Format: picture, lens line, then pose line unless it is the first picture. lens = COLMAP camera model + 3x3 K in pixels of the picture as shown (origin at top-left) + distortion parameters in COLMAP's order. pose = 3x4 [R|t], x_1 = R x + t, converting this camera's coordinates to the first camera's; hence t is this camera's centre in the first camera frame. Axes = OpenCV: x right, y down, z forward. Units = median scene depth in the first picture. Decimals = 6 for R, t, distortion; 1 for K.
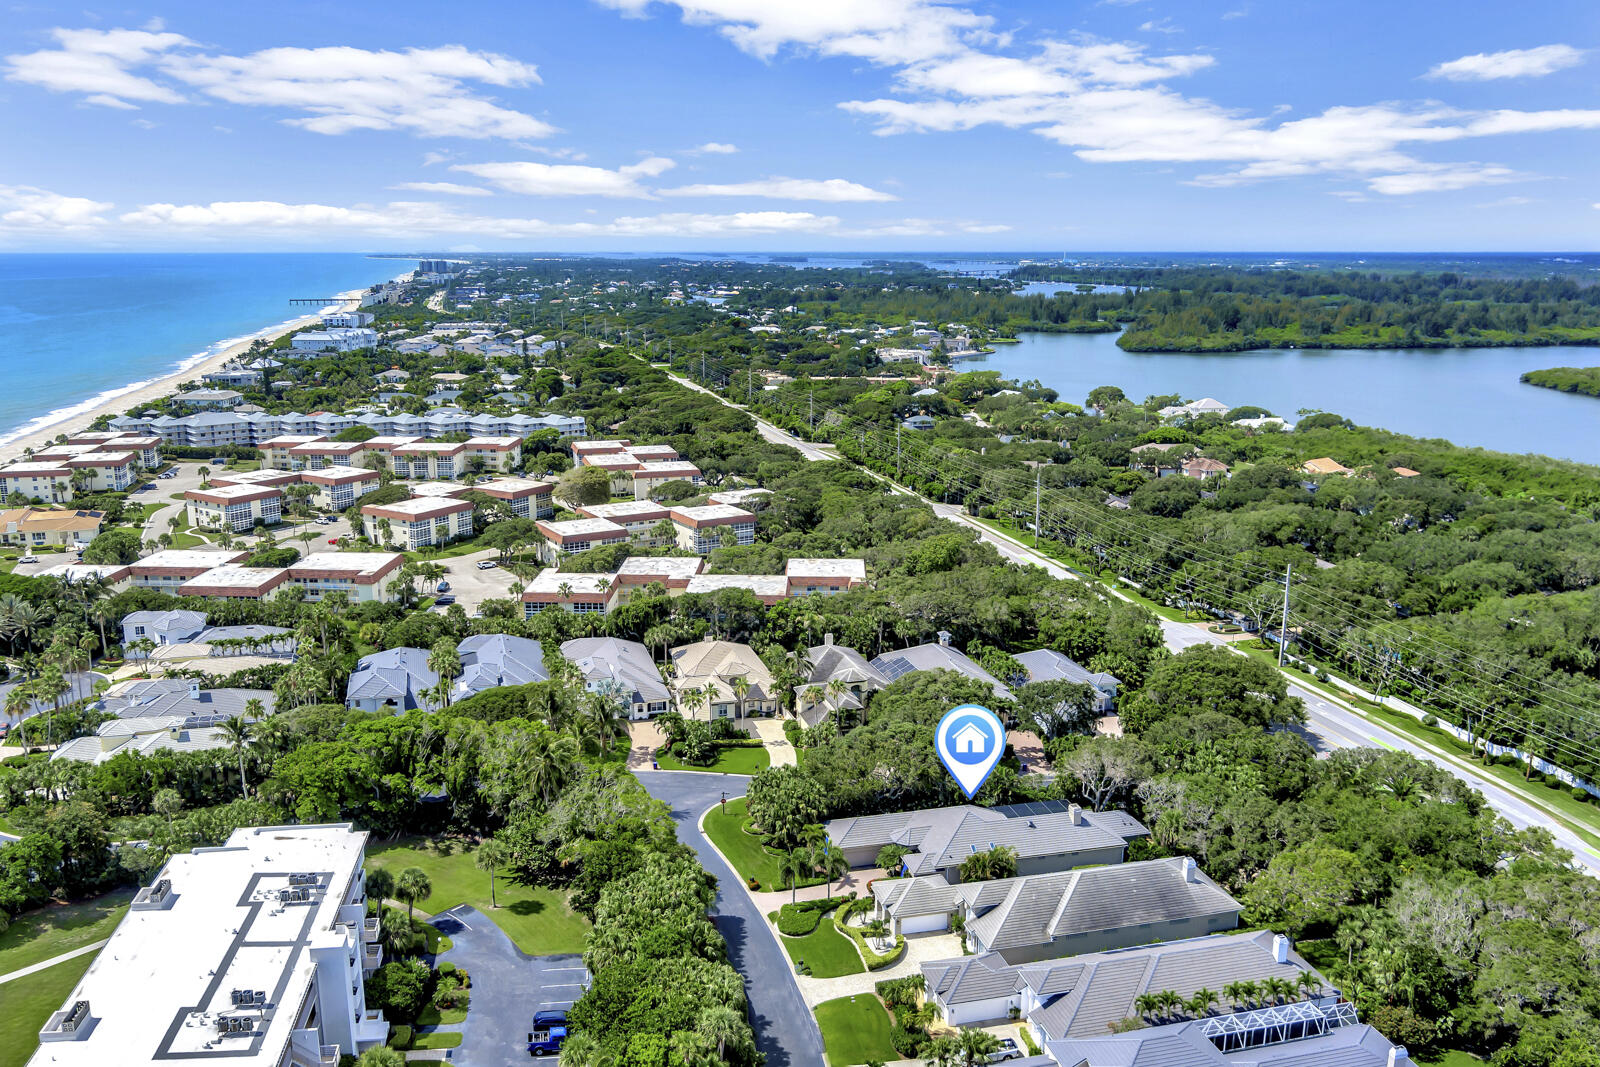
lens RADIAL K [[1305.7, 0, 800.0], [0, 1305.7, 533.5], [0, 0, 1]] dist [-0.037173, 0.000708]
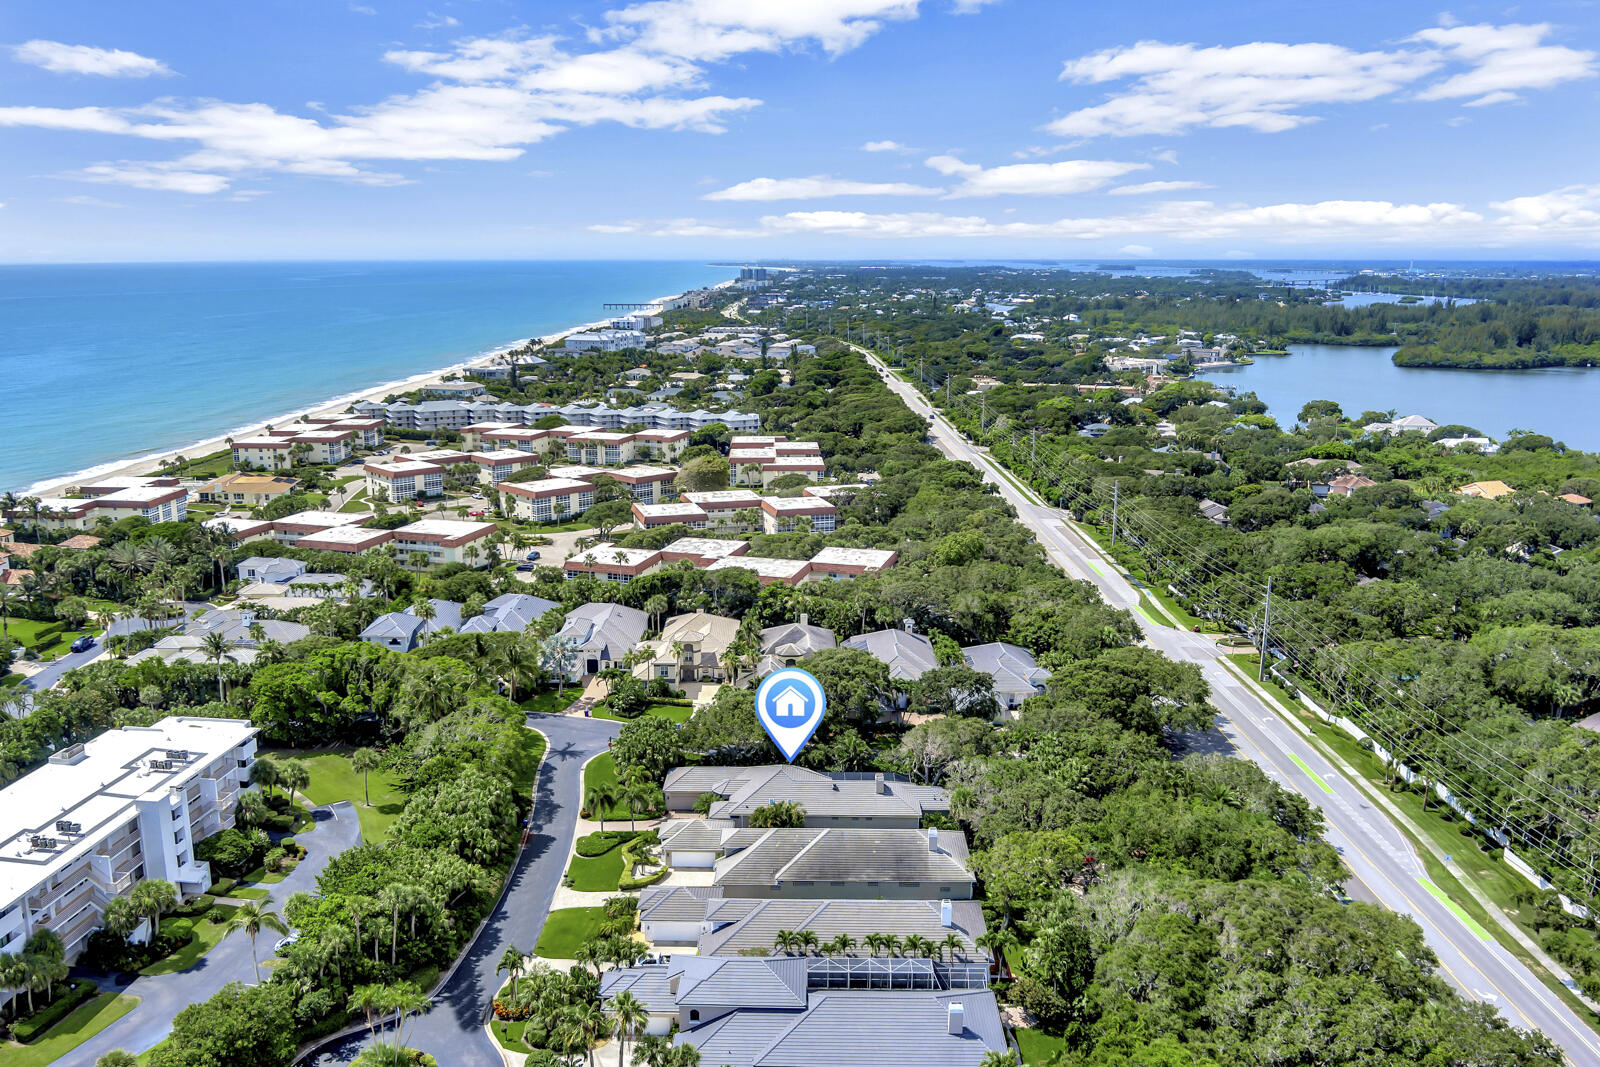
lens RADIAL K [[1305.7, 0, 800.0], [0, 1305.7, 533.5], [0, 0, 1]] dist [-0.037173, 0.000708]
pose [[0.964458, 0.051614, -0.259146, 0.256462], [-0.053327, 0.998577, 0.000422, 0.009510], [0.258799, 0.013413, 0.965838, -0.030224]]
